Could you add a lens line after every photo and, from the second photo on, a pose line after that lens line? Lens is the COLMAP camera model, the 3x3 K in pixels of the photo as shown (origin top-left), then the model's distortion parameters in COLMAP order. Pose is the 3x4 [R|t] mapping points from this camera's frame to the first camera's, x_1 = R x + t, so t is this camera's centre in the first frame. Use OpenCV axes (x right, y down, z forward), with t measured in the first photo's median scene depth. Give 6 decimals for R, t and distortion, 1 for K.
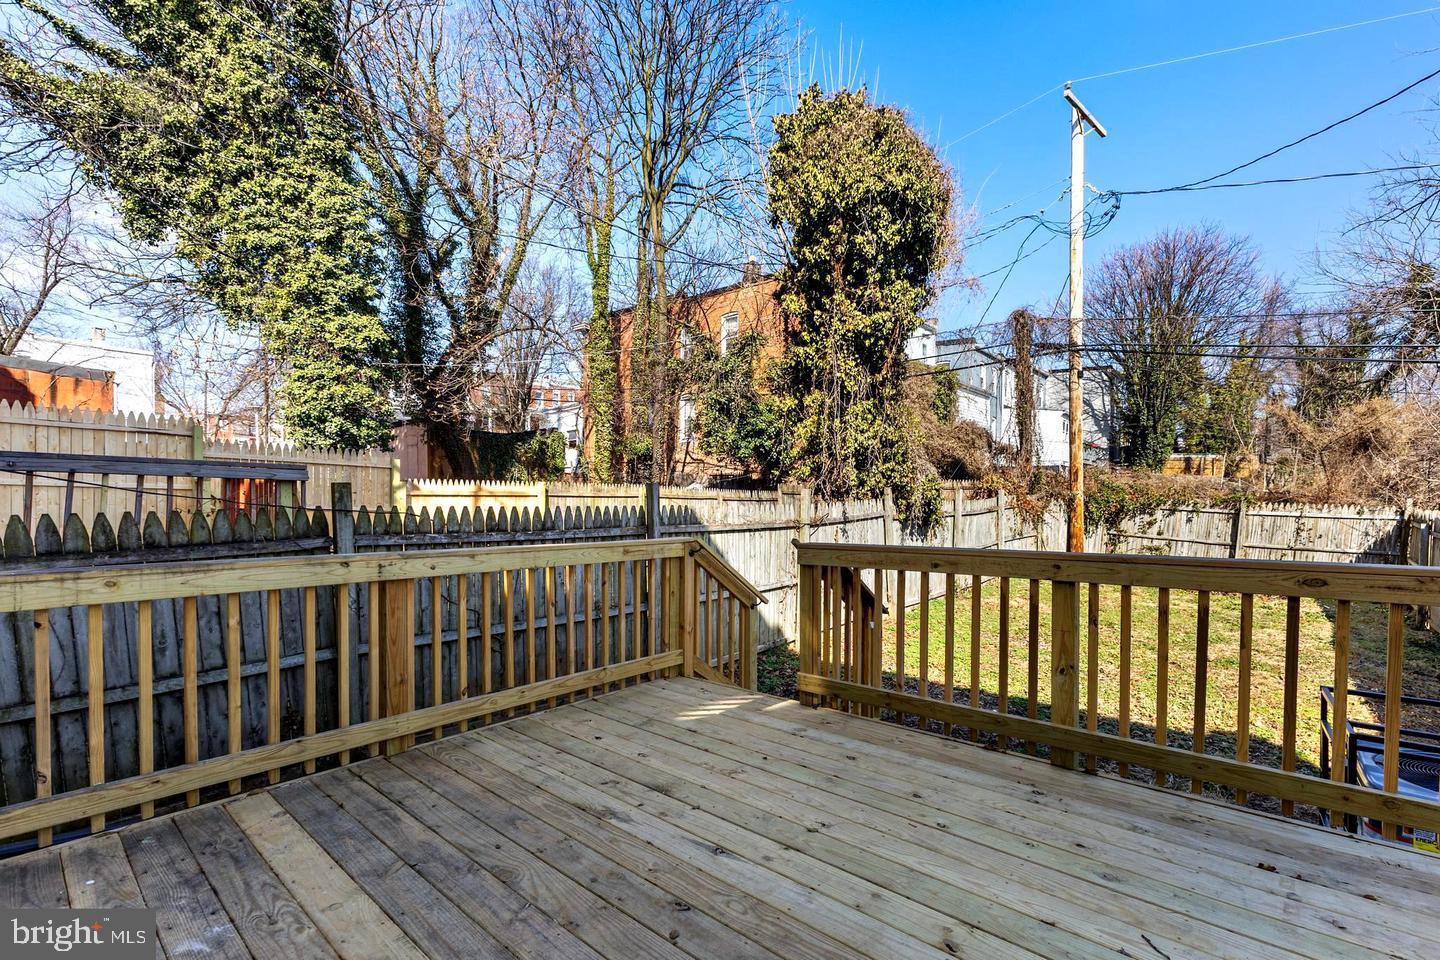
lens RADIAL K [[631.1, 0, 715.1], [0, 631.1, 503.0], [0, 0, 1]] dist [0.012306, -0.000476]
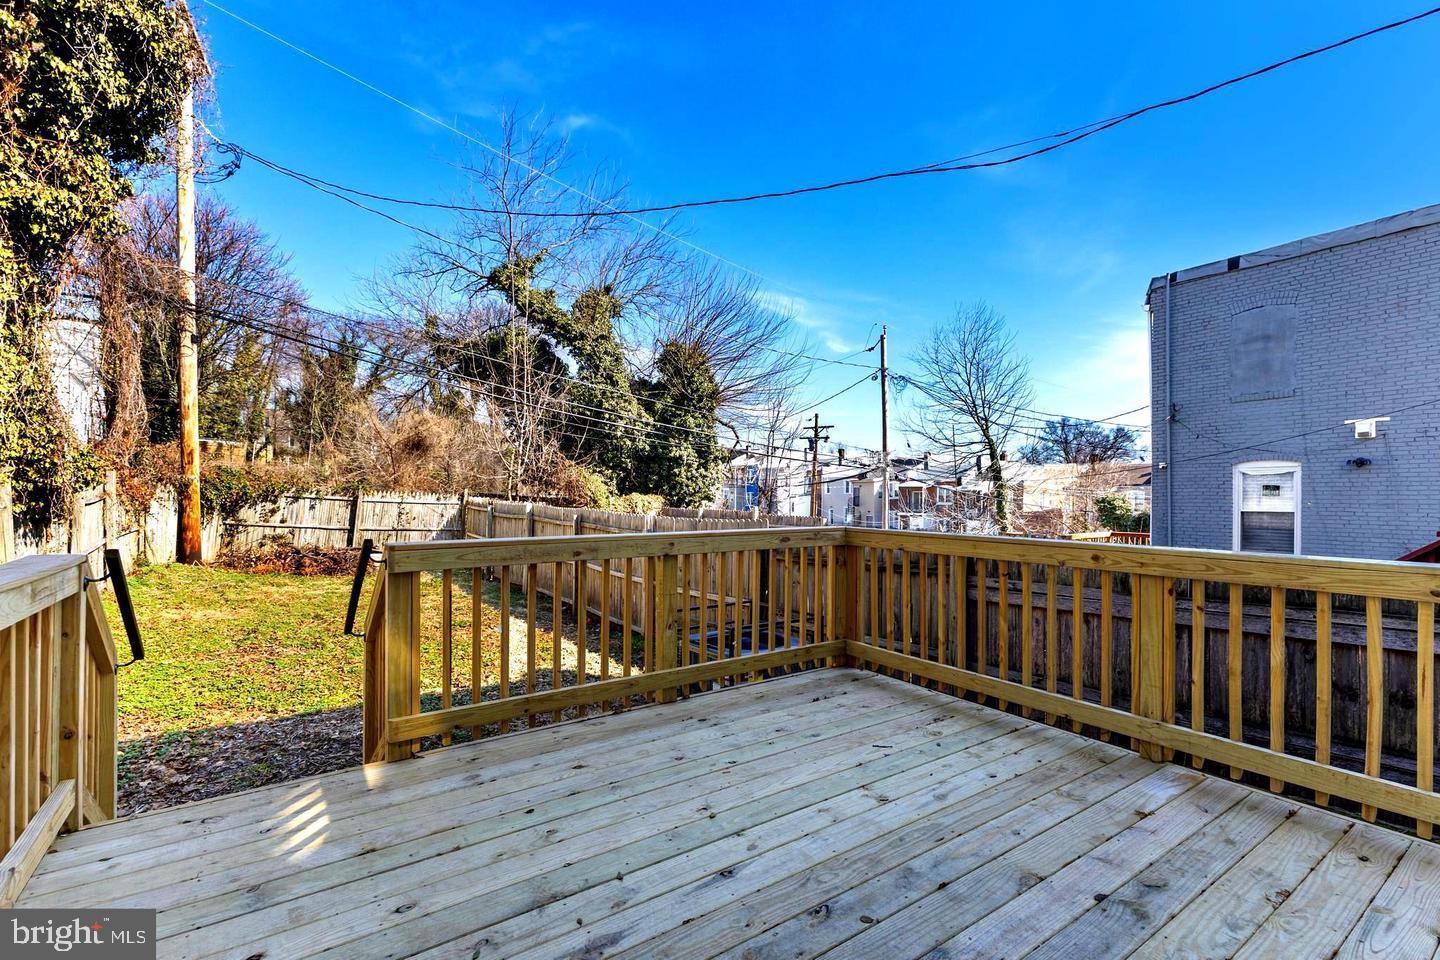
lens RADIAL K [[640.5, 0, 745.0], [0, 640.5, 481.8], [0, 0, 1]] dist [0.003356, -0.000204]
pose [[0.231924, 0.021827, 0.972489, -0.102984], [-0.008950, 0.999754, -0.020304, 0.000896], [-0.972693, -0.003994, 0.232062, 0.088313]]
